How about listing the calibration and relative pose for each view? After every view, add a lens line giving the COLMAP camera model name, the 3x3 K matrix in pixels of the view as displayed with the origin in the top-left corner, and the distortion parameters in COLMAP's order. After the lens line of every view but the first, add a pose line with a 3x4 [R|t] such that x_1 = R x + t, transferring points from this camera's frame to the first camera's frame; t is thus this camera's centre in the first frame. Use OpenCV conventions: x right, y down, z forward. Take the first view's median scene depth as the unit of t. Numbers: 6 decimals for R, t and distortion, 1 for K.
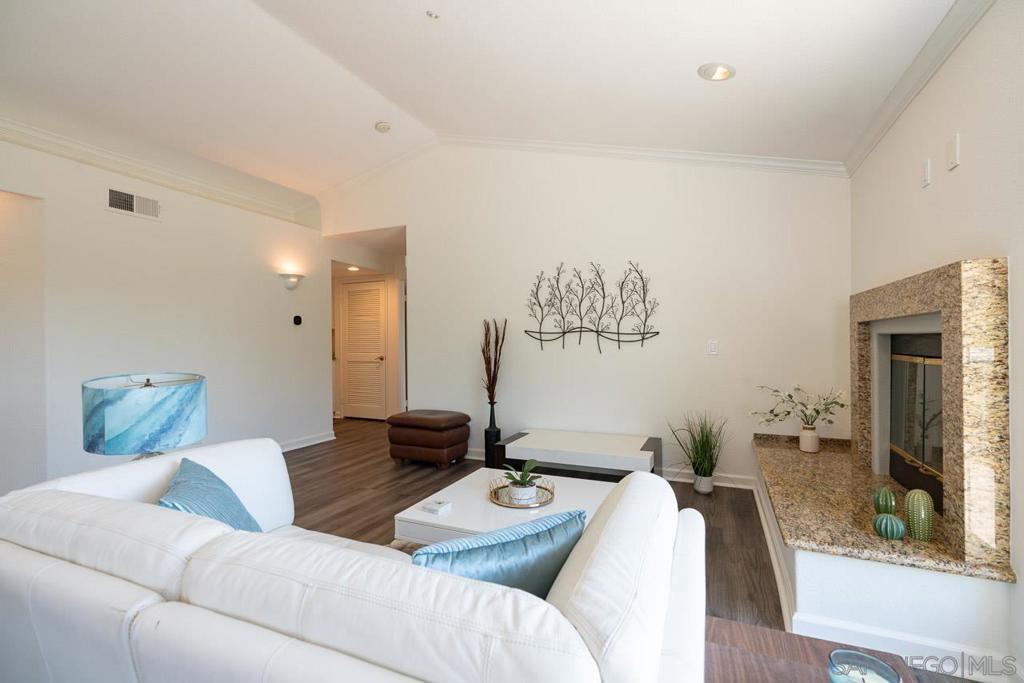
lens RADIAL K [[461.6, 0, 512.0], [0, 461.6, 341.5], [0, 0, 1]] dist [-0.003672, -0.000313]
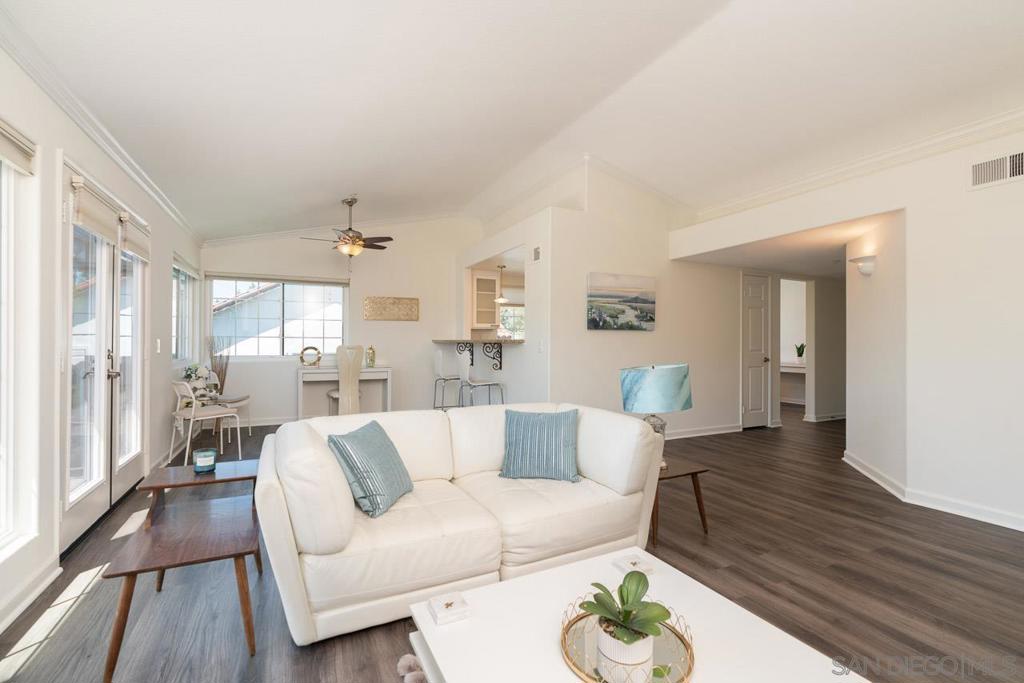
lens RADIAL K [[459.5, 0, 512.0], [0, 459.5, 341.5], [0, 0, 1]] dist [-0.002652, 0.000070]
pose [[-0.653613, 0.002439, -0.756825, 0.298629], [-0.000097, 0.999995, 0.003307, -0.002344], [0.756829, 0.002235, -0.653609, 0.760139]]
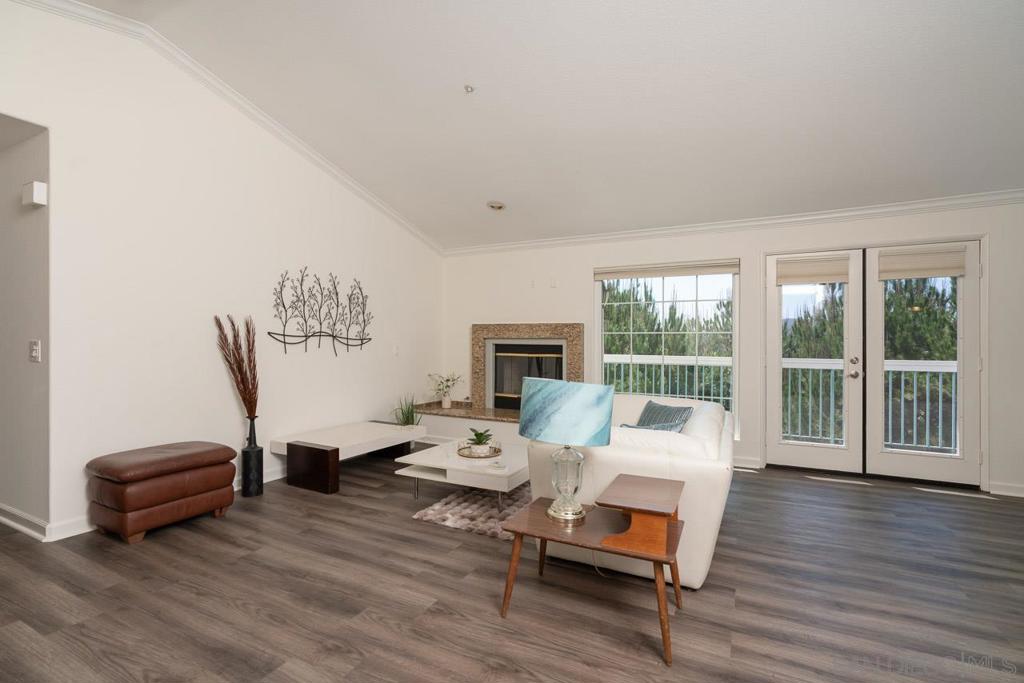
lens RADIAL K [[461.6, 0, 512.0], [0, 461.6, 341.5], [0, 0, 1]] dist [-0.003672, -0.000313]
pose [[0.062282, 0.012458, 0.997981, -0.885638], [-0.010805, 0.999872, -0.011808, -0.000459], [-0.998000, -0.010048, 0.062409, 0.498493]]
